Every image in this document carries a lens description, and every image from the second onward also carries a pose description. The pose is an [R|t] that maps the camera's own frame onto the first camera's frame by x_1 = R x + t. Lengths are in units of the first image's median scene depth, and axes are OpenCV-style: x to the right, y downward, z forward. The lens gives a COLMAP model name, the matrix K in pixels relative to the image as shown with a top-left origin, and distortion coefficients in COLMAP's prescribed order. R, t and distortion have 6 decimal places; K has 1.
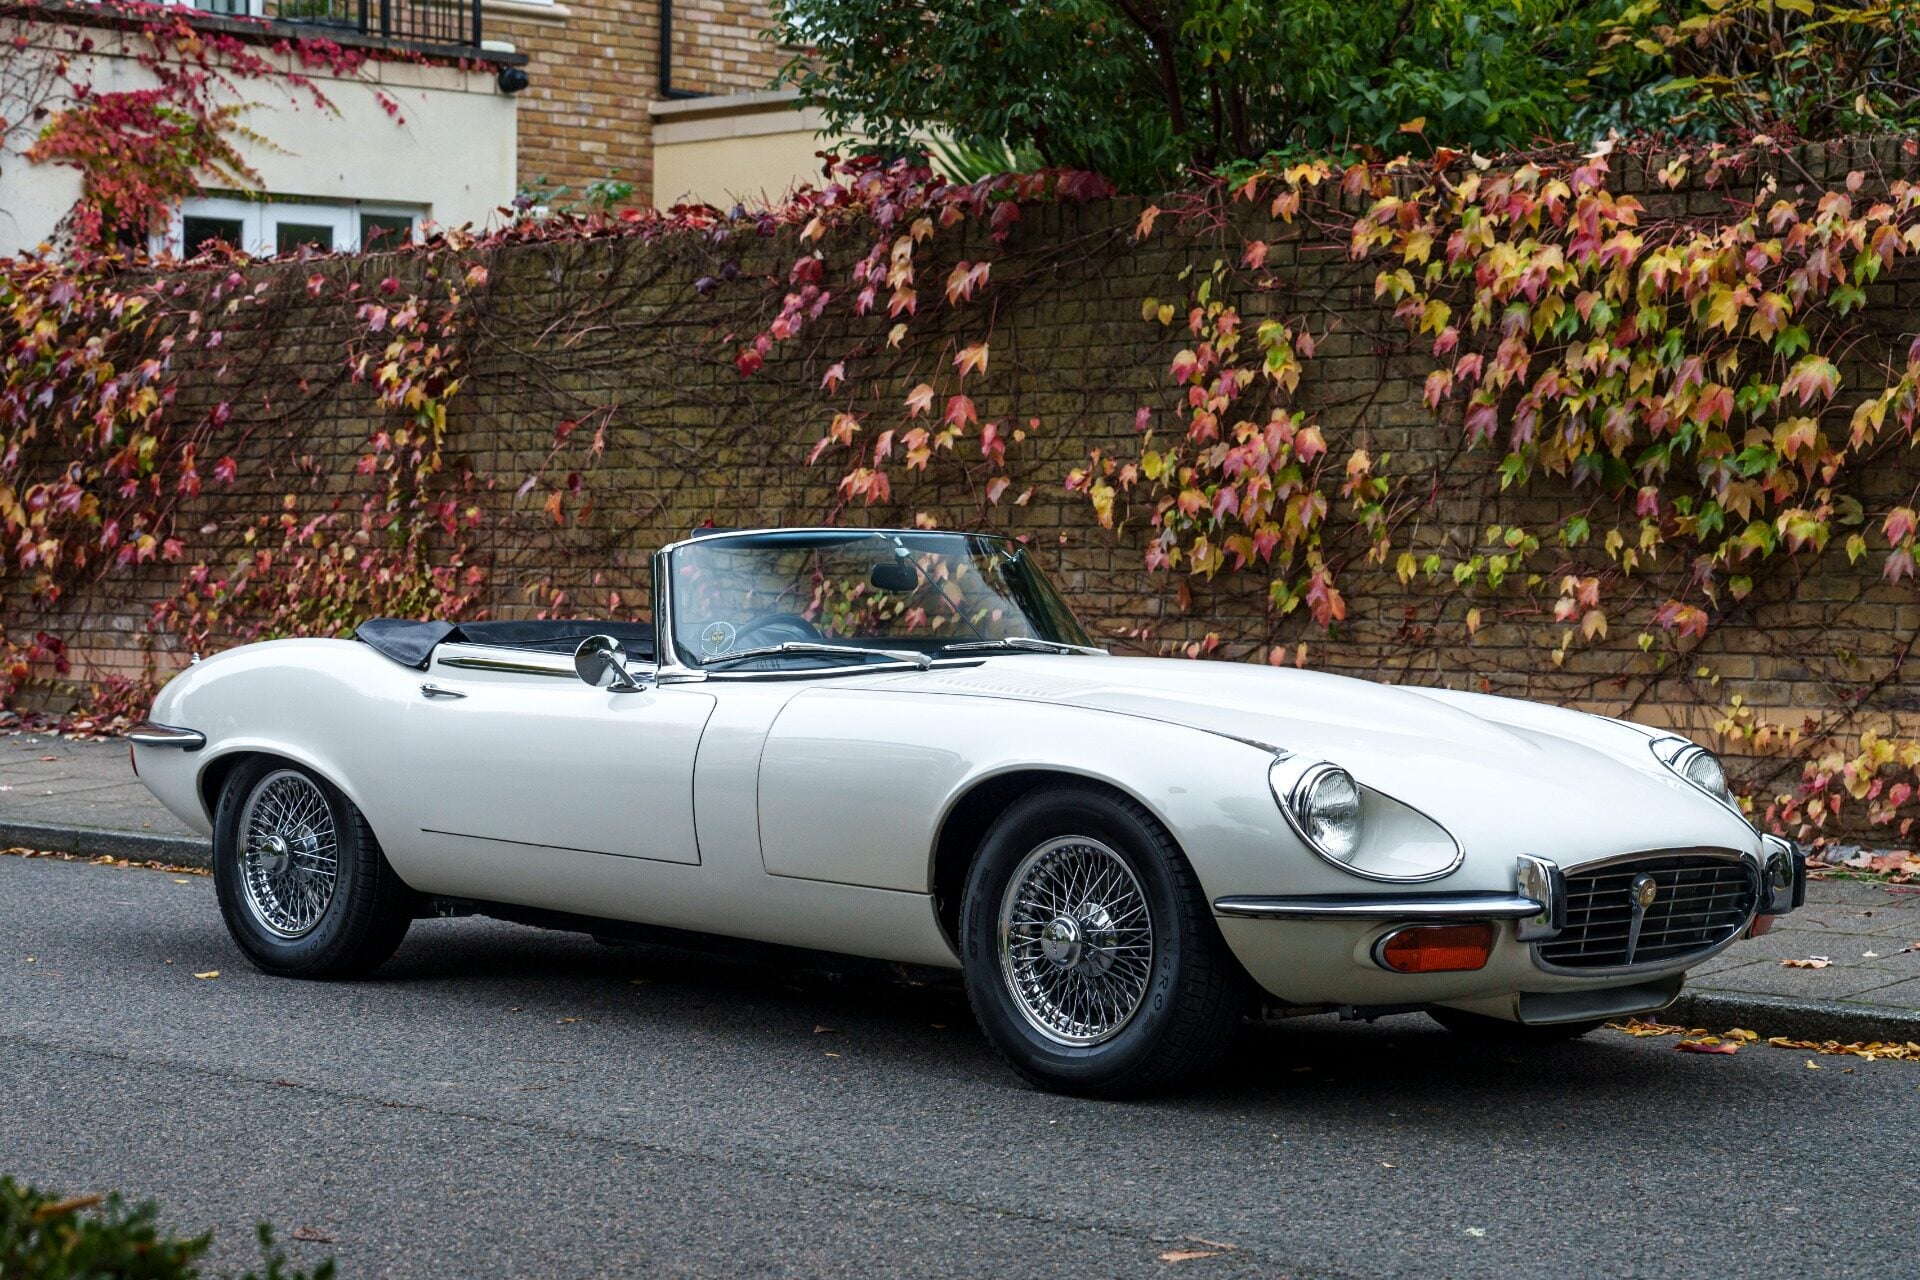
lens RADIAL K [[3643.1, 0, 887.4], [0, 3643.1, 605.8], [0, 0, 1]] dist [0.038391, 0.000000]
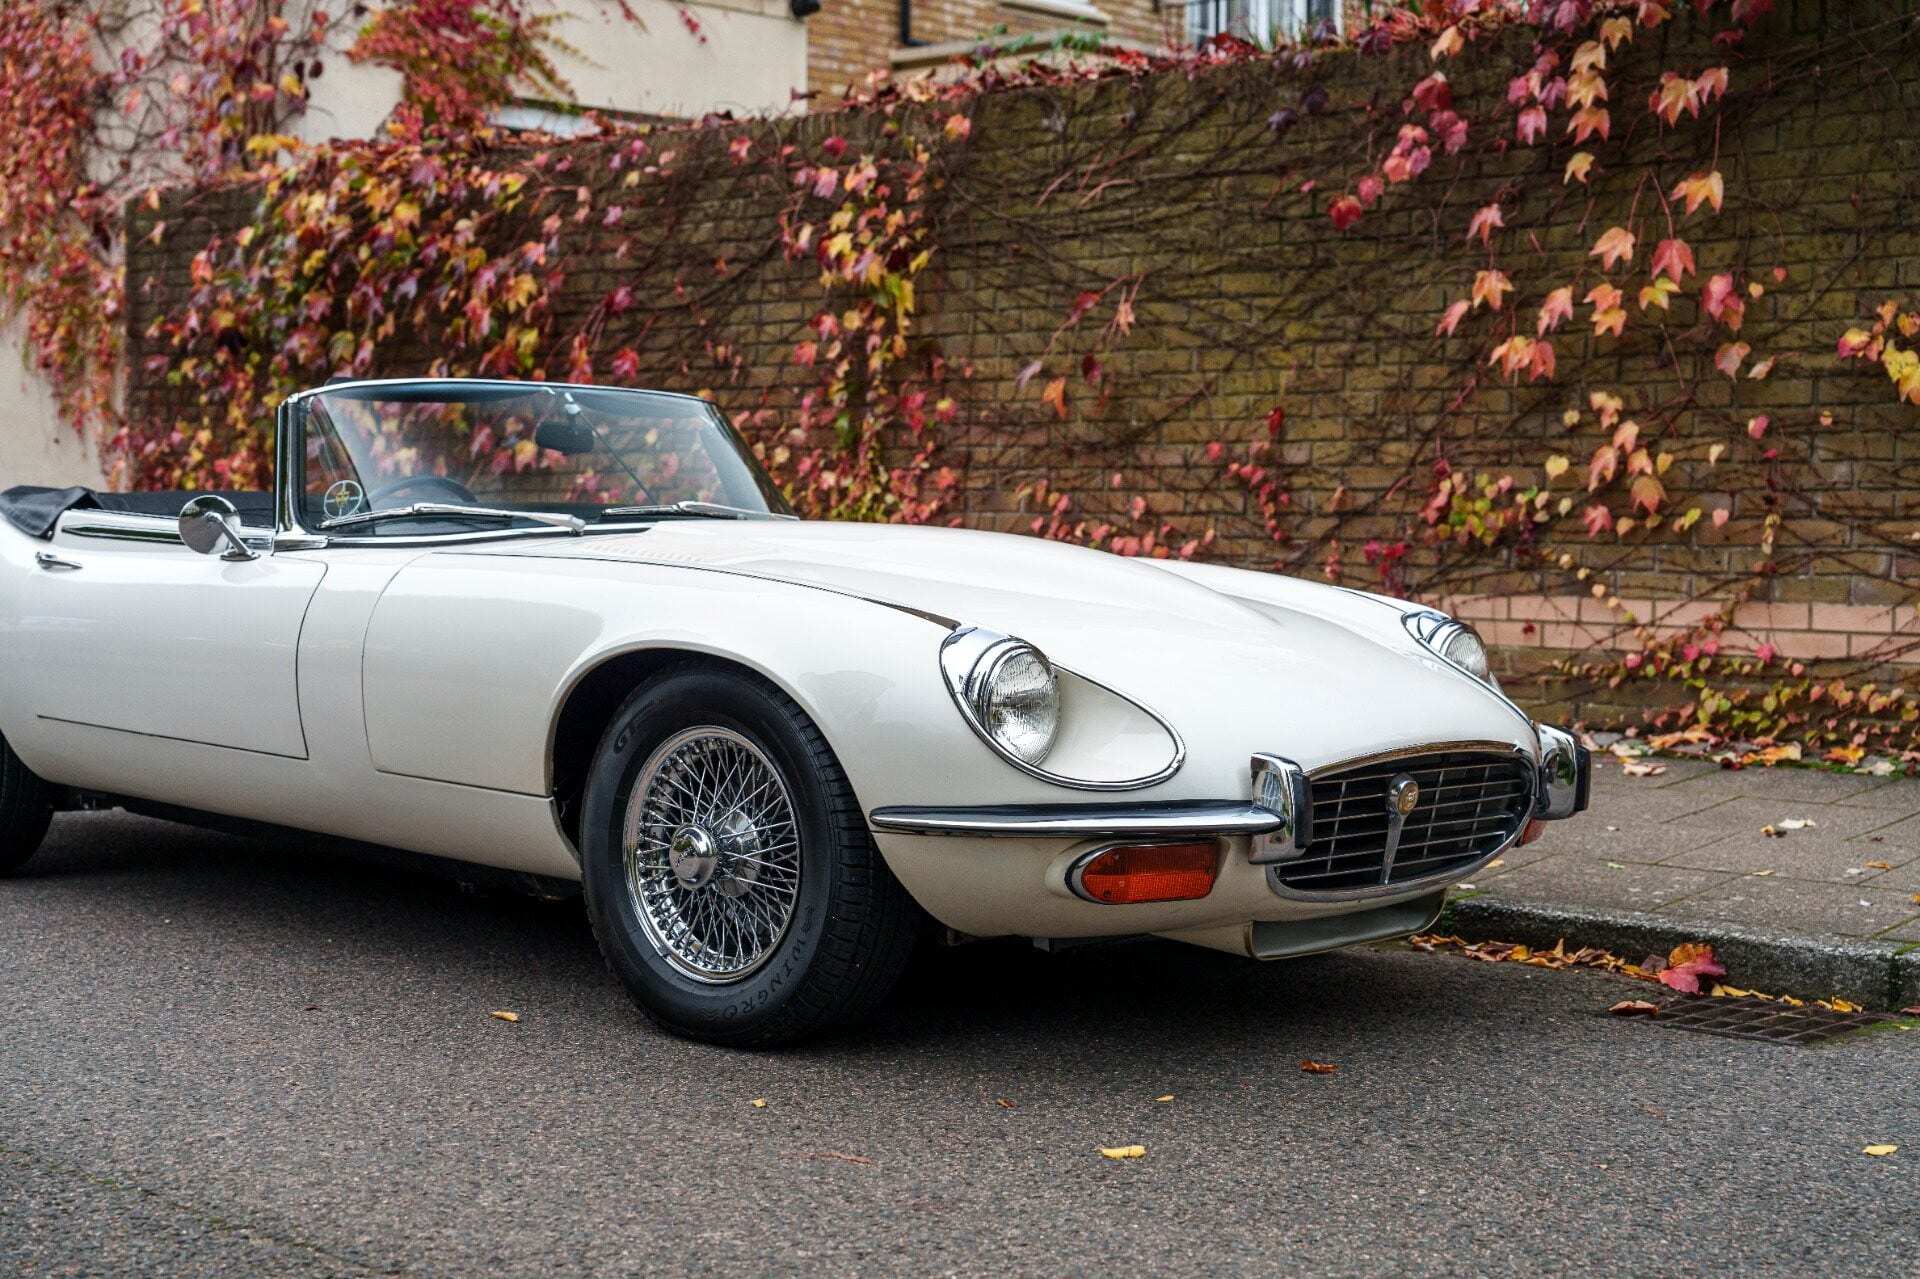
lens RADIAL K [[2650.6, 0, 951.7], [0, 2650.6, 644.8], [0, 0, 1]] dist [0.017439, 0.000000]
pose [[0.998949, -0.003060, 0.045723, -0.148483], [0.001146, 0.999125, 0.041809, 0.005157], [-0.045811, -0.041712, 0.998079, 0.389794]]
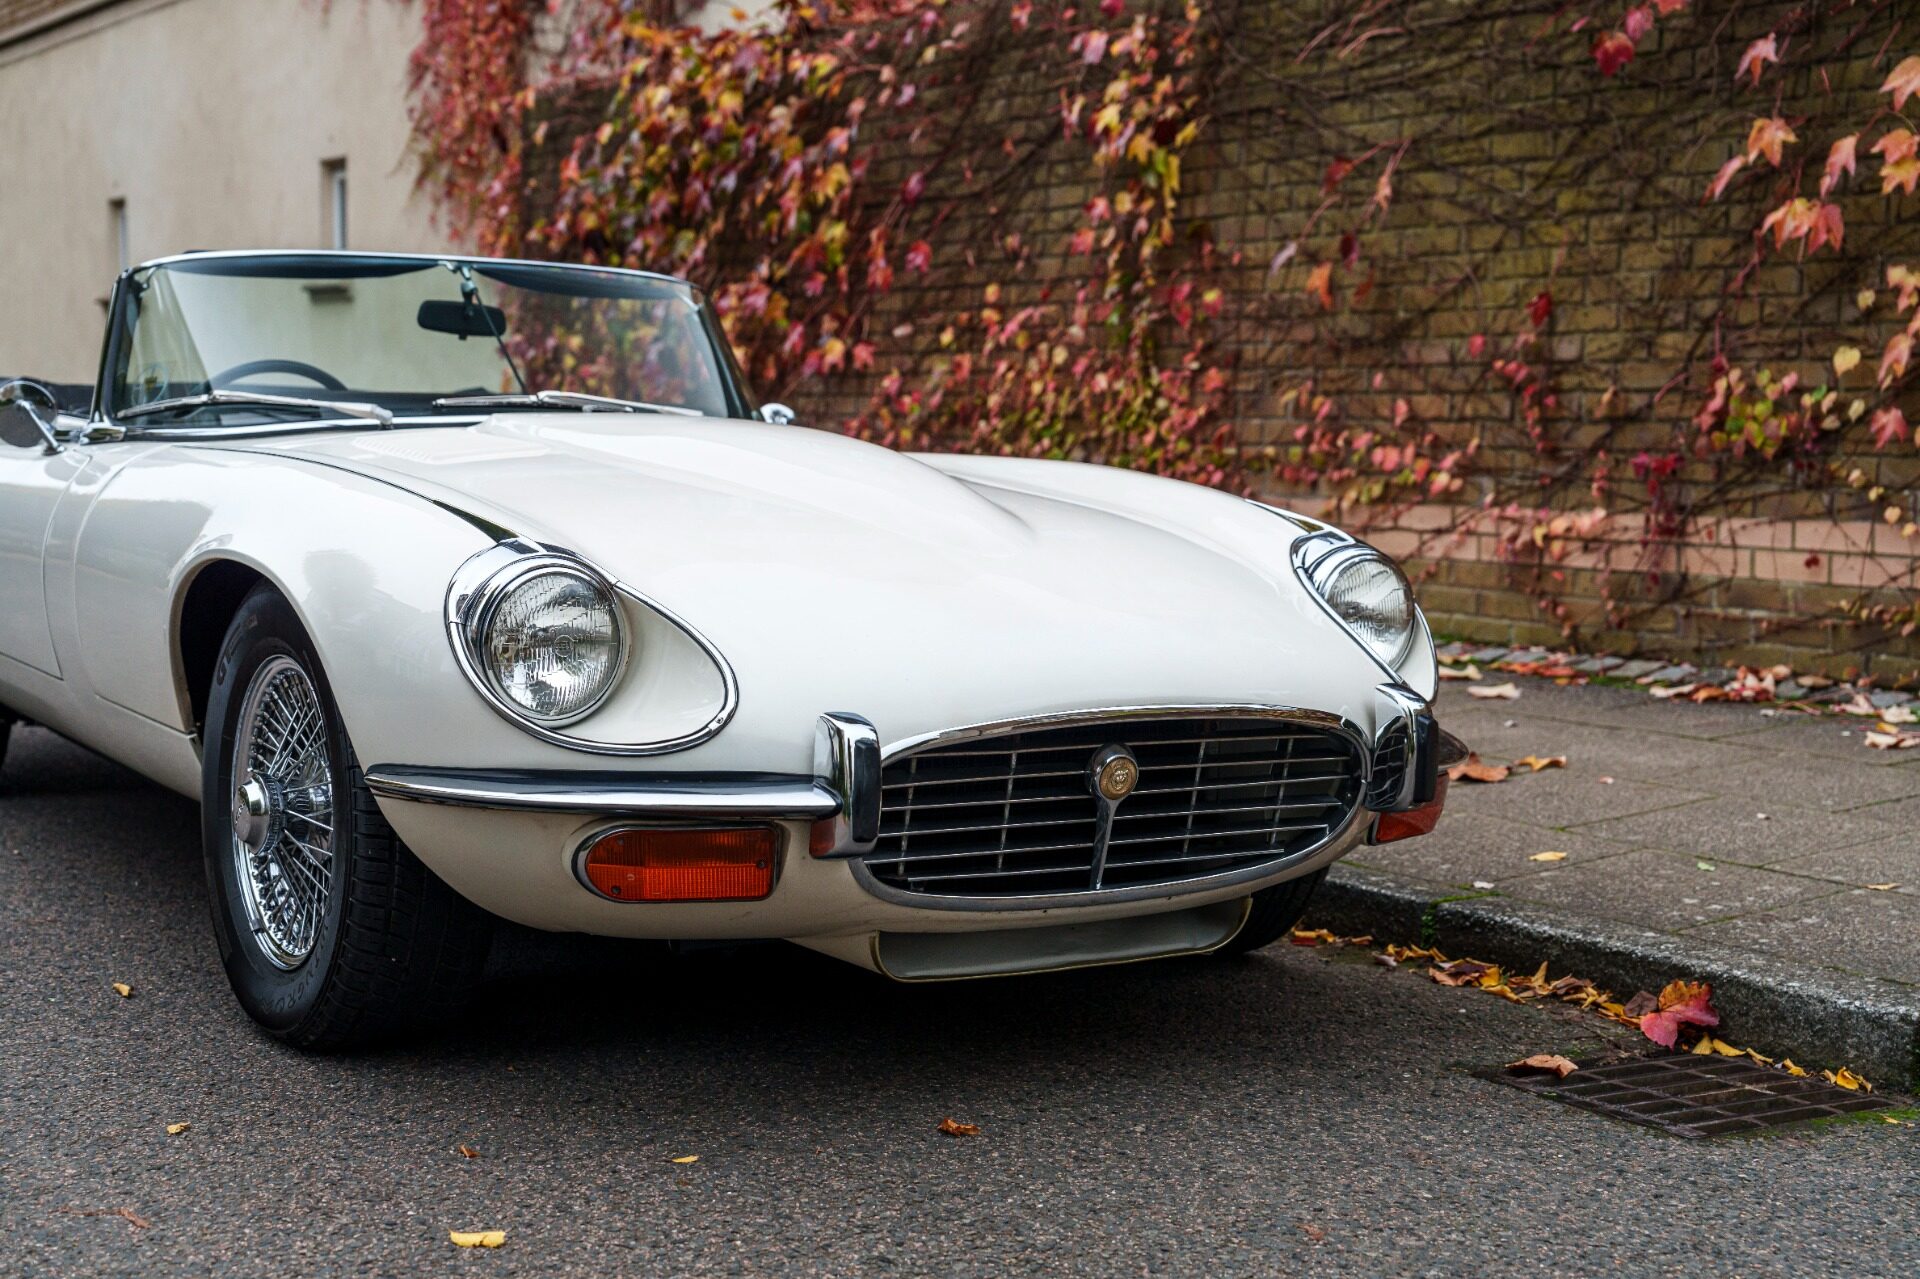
lens RADIAL K [[2650.6, 0, 962.7], [0, 2650.6, 648.6], [0, 0, 1]] dist [0.017439, 0.000000]
pose [[0.975441, 0.022671, -0.219089, -0.043688], [-0.006687, 0.997278, 0.073423, 0.007813], [0.220157, -0.070155, 0.972938, 0.467140]]
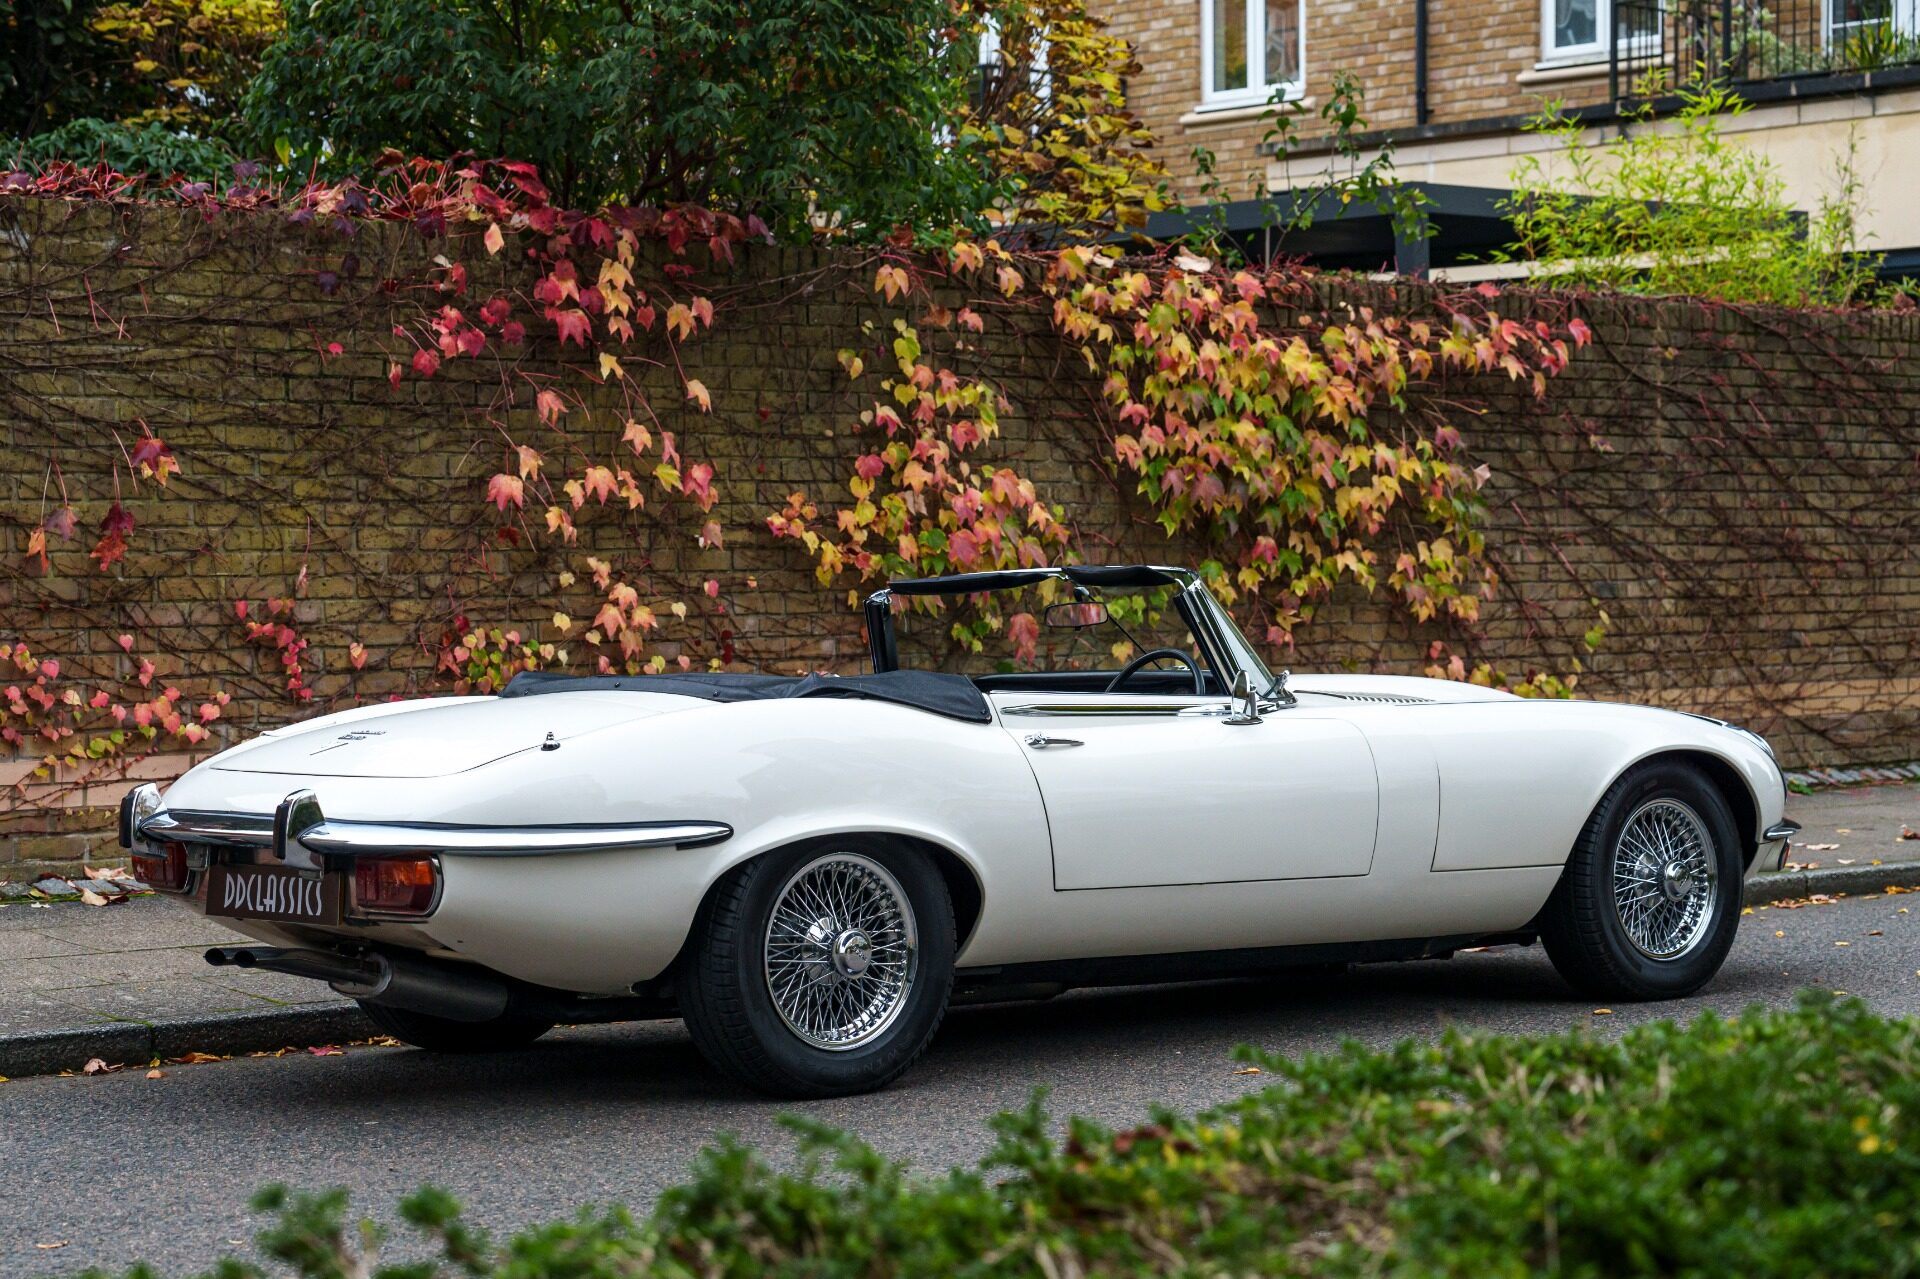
lens RADIAL K [[4069.1, 0, 924.9], [0, 4069.1, 694.3], [0, 0, 1]] dist [0.028163, 0.000000]
pose [[0.083388, -0.034039, 0.995936, -0.942151], [0.024144, 0.999192, 0.032129, -0.020250], [-0.996225, 0.021366, 0.084142, 0.769351]]
